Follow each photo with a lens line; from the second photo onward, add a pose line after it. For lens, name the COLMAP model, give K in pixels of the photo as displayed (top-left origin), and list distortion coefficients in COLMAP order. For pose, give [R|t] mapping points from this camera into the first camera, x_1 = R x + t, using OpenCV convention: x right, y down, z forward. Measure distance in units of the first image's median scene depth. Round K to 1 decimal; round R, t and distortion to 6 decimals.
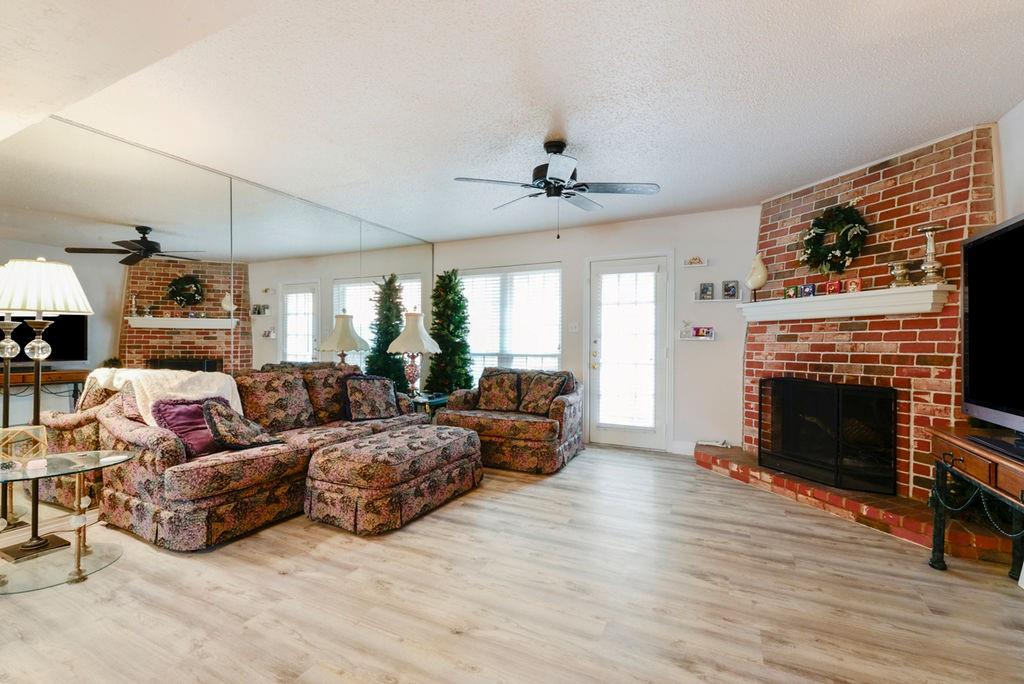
lens RADIAL K [[447.0, 0, 512.0], [0, 447.0, 342.0], [0, 0, 1]] dist [0.010456, -0.000633]
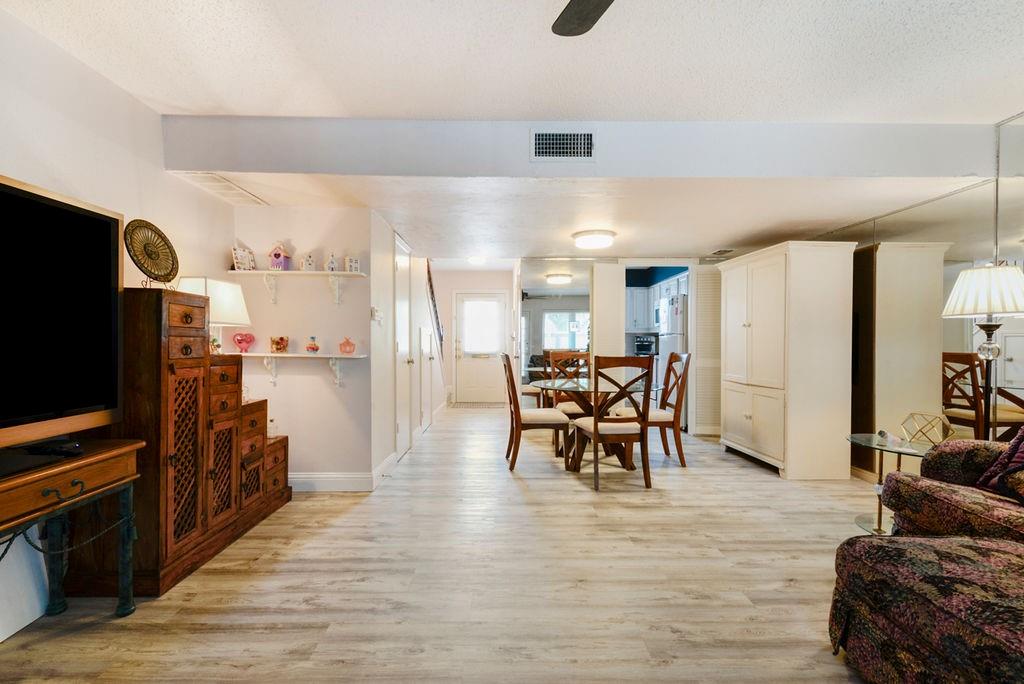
lens RADIAL K [[472.8, 0, 500.0], [0, 472.8, 343.0], [0, 0, 1]] dist [0.002442, -0.000837]
pose [[-0.904682, -0.003211, -0.426074, 0.324900], [-0.006521, 0.999959, 0.006309, 0.000136], [0.426037, 0.008486, -0.904666, 1.069557]]
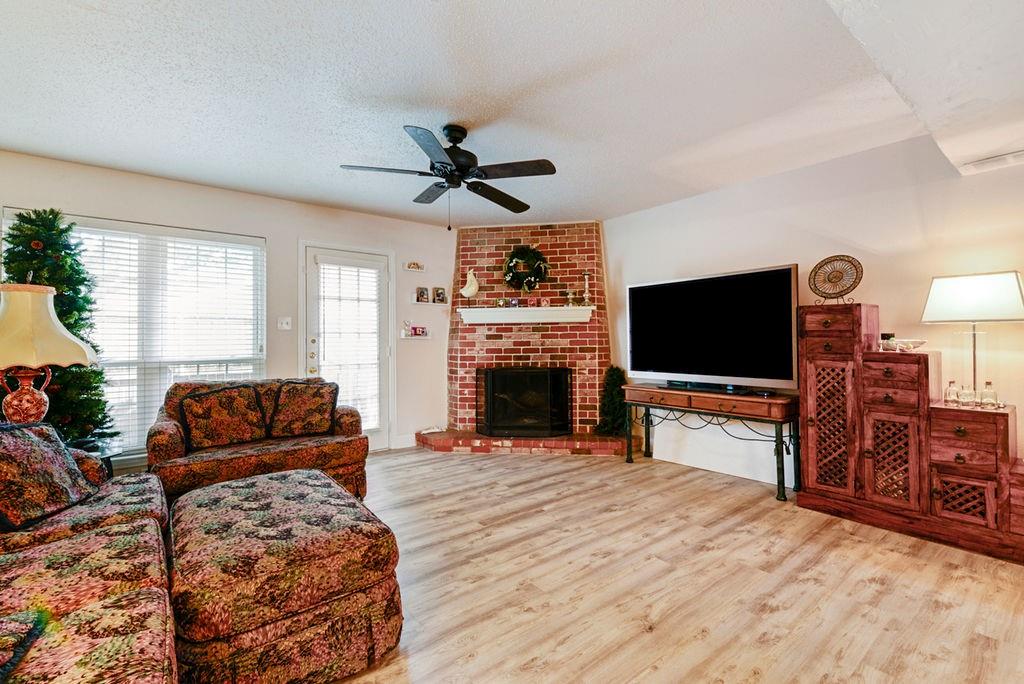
lens RADIAL K [[437.4, 0, 511.8], [0, 437.4, 337.9], [0, 0, 1]] dist [0.002247, -0.000114]
pose [[0.445543, -0.001967, 0.895258, -0.593344], [0.008482, 0.999962, -0.002024, -0.003417], [-0.895220, 0.008495, 0.445543, 0.435210]]
